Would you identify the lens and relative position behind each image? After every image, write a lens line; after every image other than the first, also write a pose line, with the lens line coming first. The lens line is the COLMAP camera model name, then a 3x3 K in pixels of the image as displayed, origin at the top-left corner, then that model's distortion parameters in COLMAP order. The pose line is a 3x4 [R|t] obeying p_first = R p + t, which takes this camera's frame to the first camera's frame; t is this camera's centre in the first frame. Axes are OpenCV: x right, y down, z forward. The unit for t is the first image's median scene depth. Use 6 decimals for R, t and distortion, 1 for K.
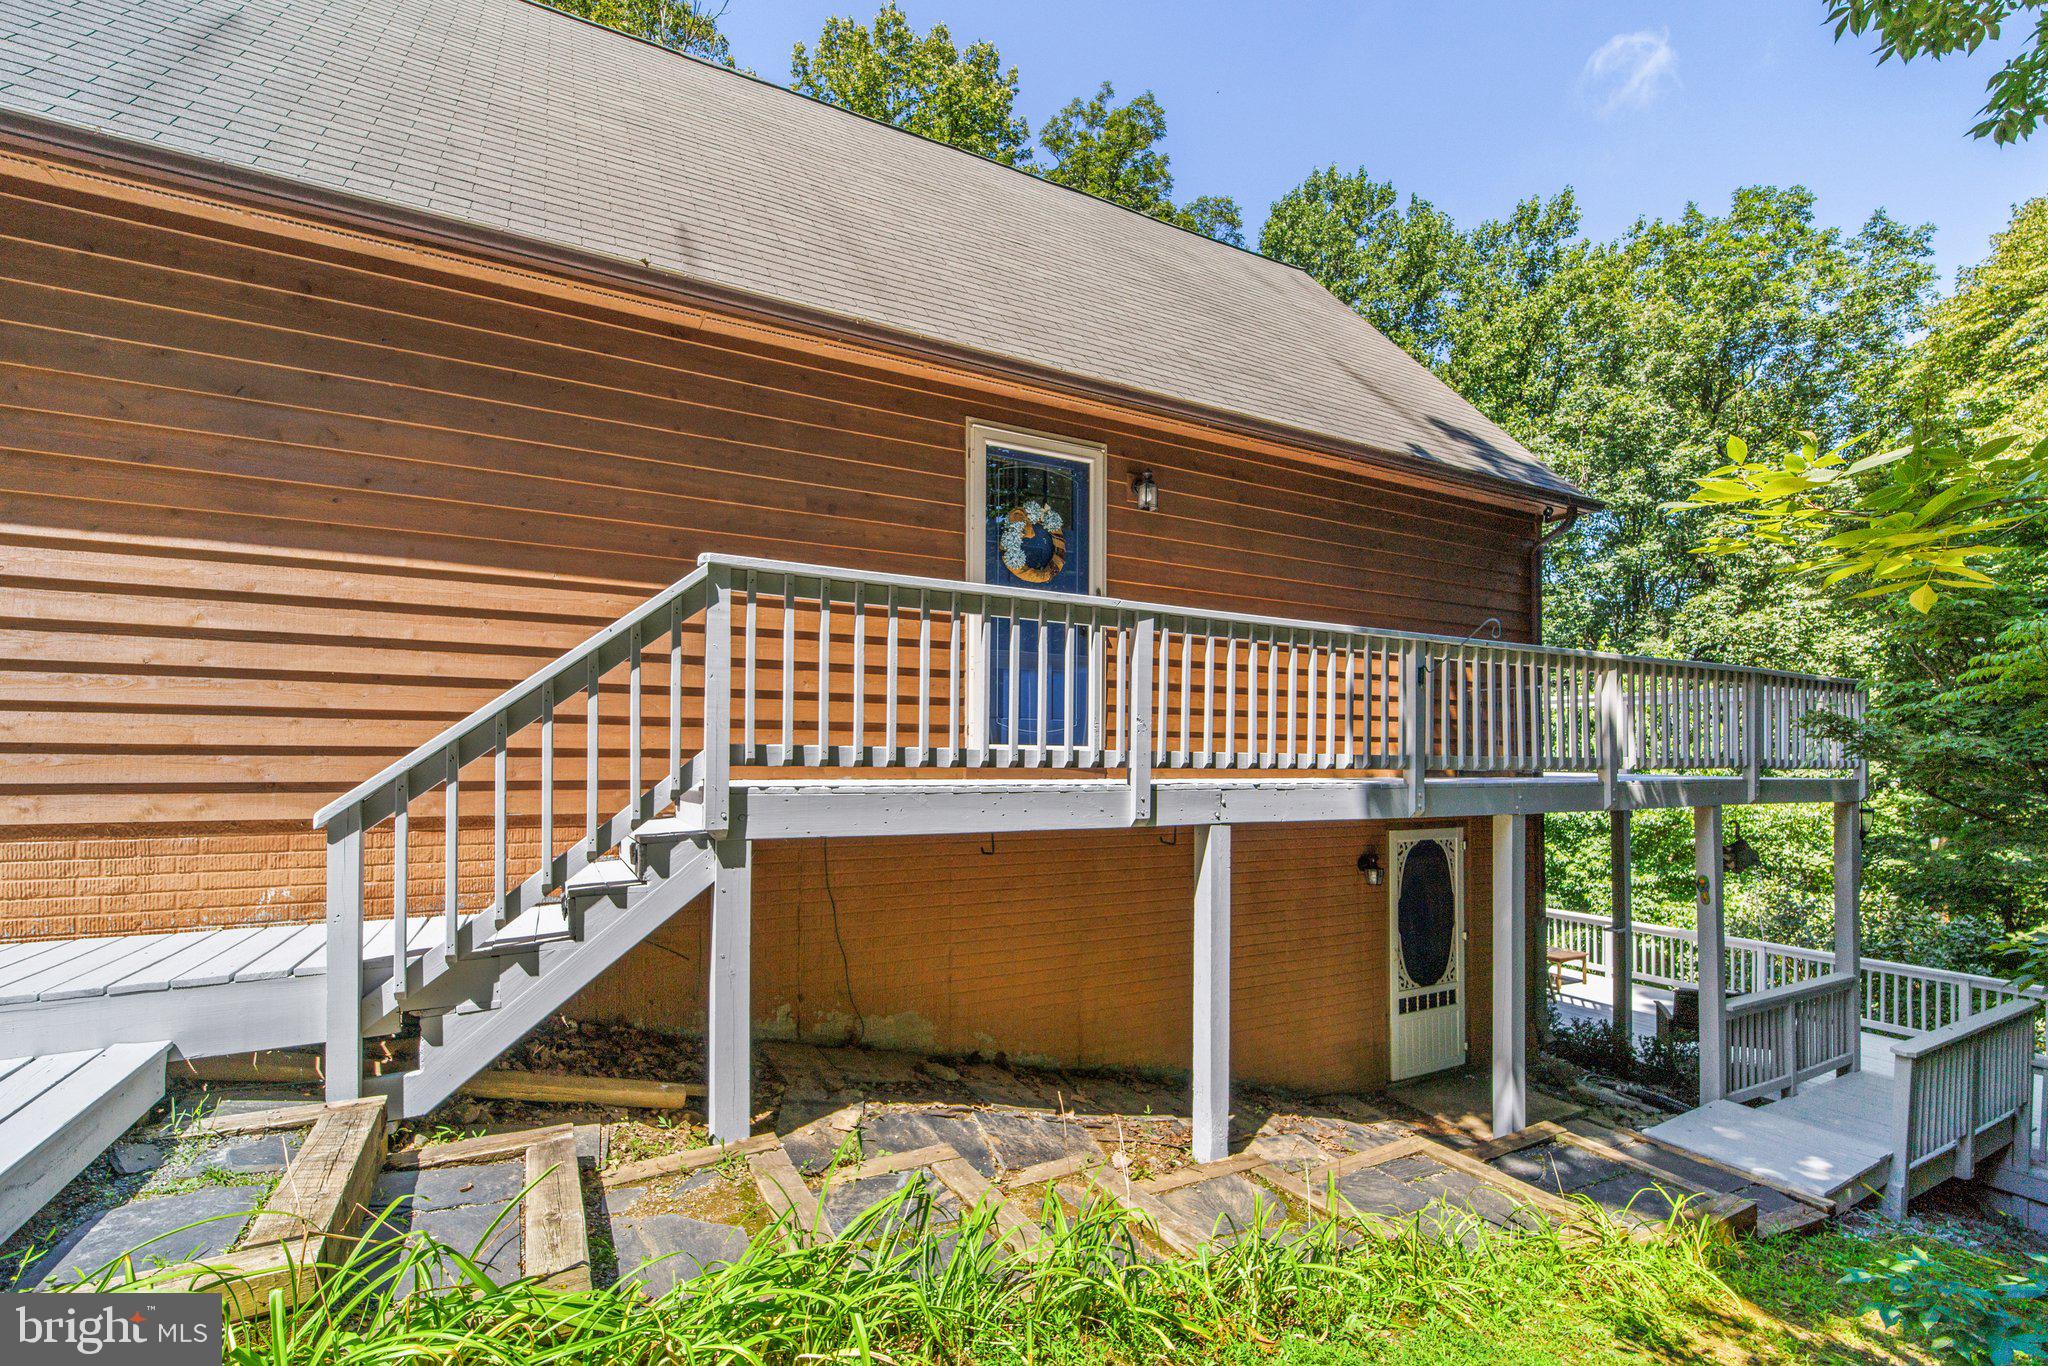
lens RADIAL K [[876.7, 0, 1025.3], [0, 876.7, 756.8], [0, 0, 1]] dist [-0.008549, -0.000799]
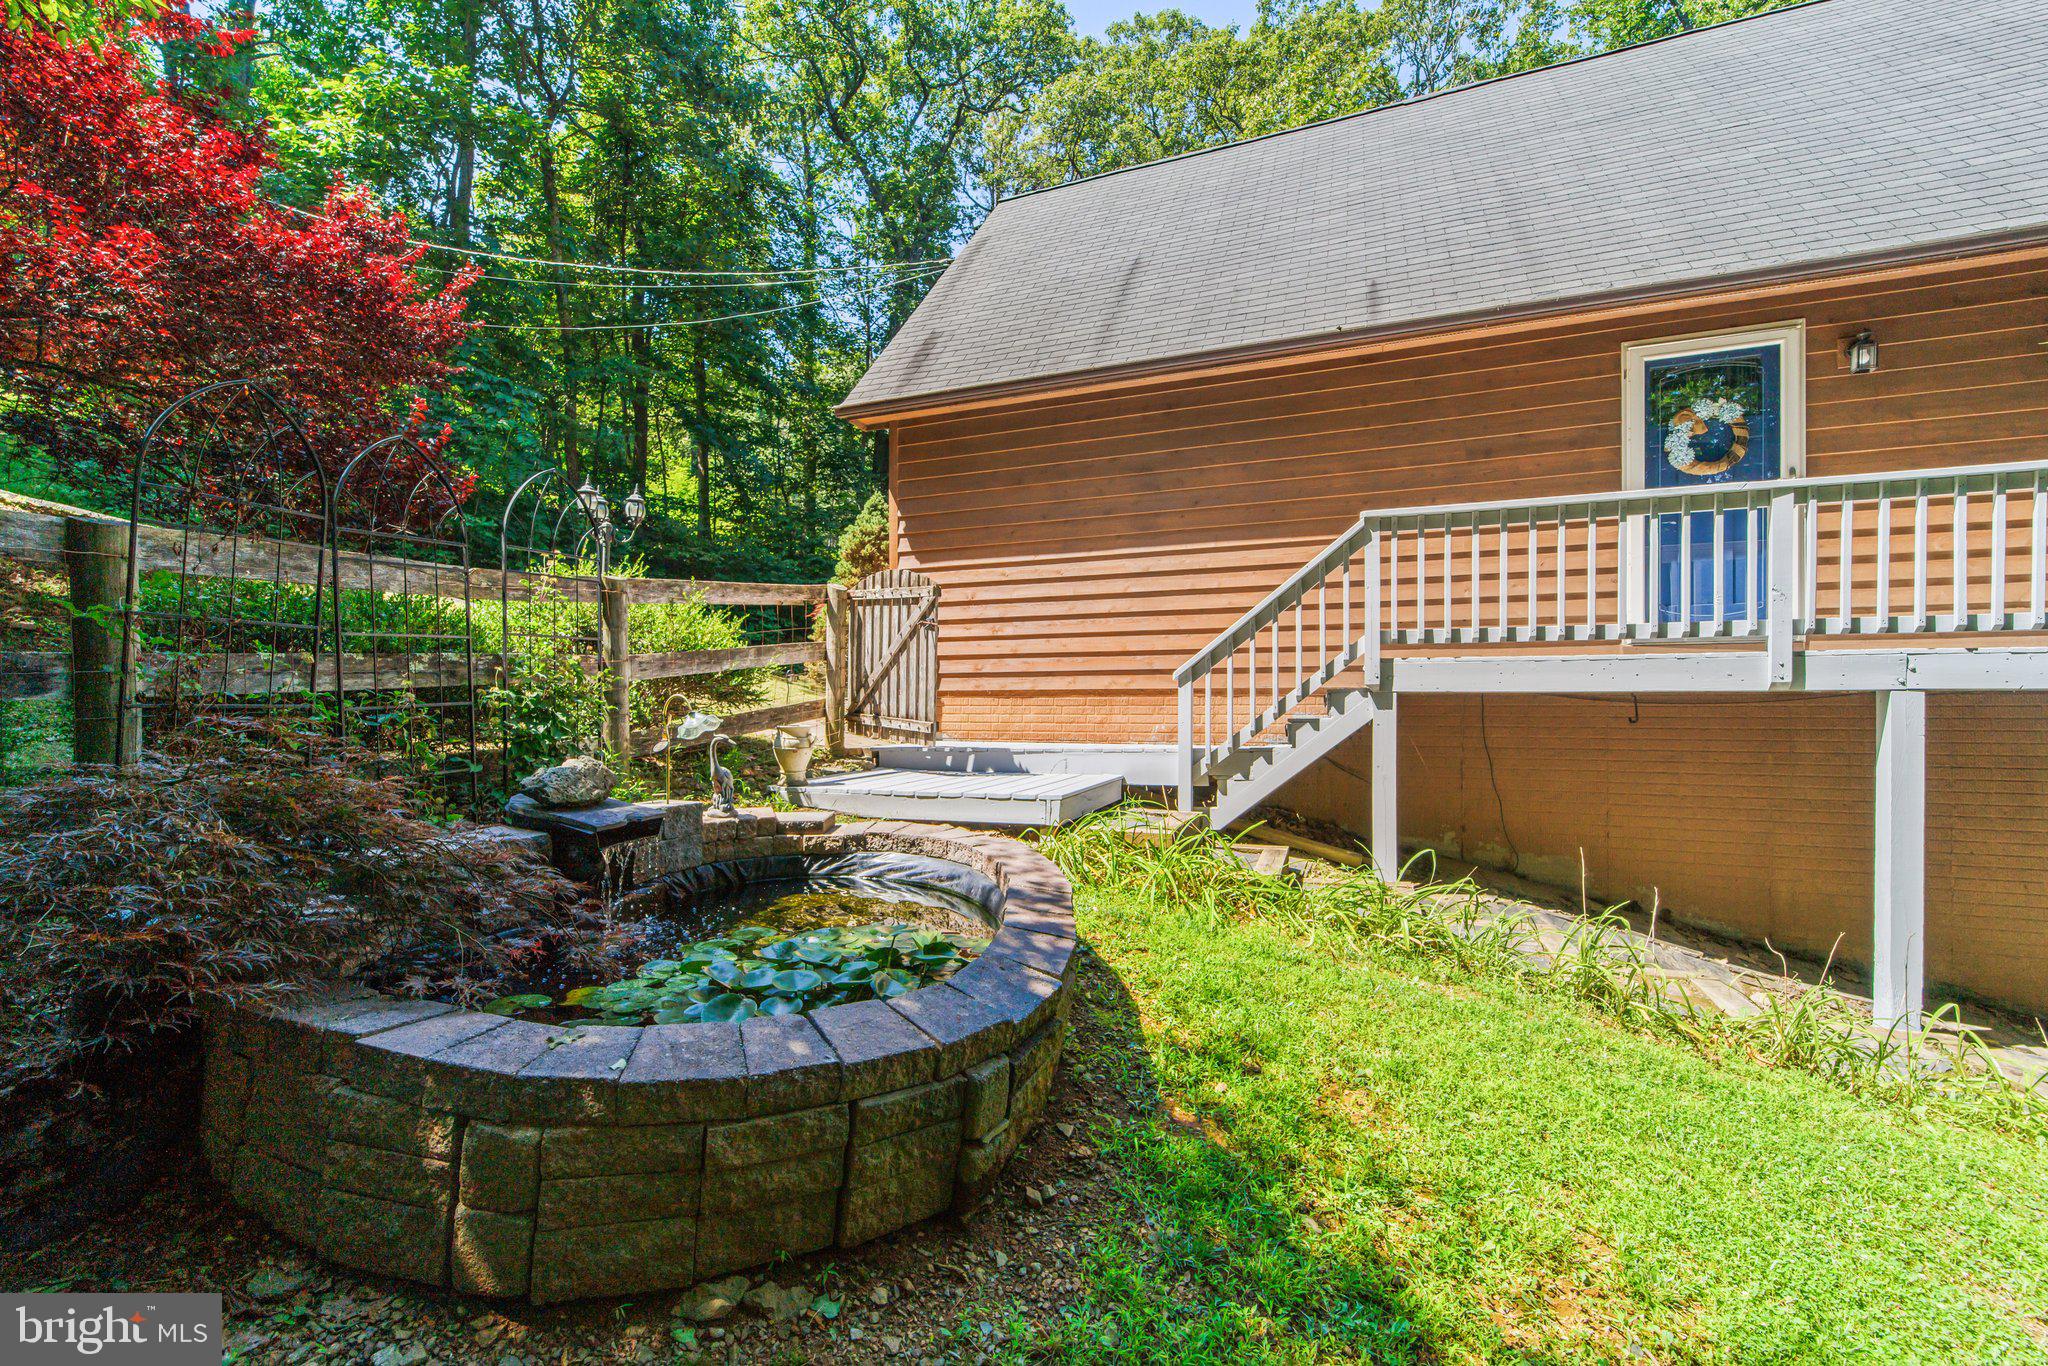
lens RADIAL K [[840.1, 0, 1032.2], [0, 840.1, 706.2], [0, 0, 1]] dist [0.000261, 0.000084]
pose [[0.644635, 0.002476, -0.764486, 0.325877], [0.009634, 0.999889, 0.011362, 0.077888], [0.764430, -0.014690, 0.644540, -0.357907]]
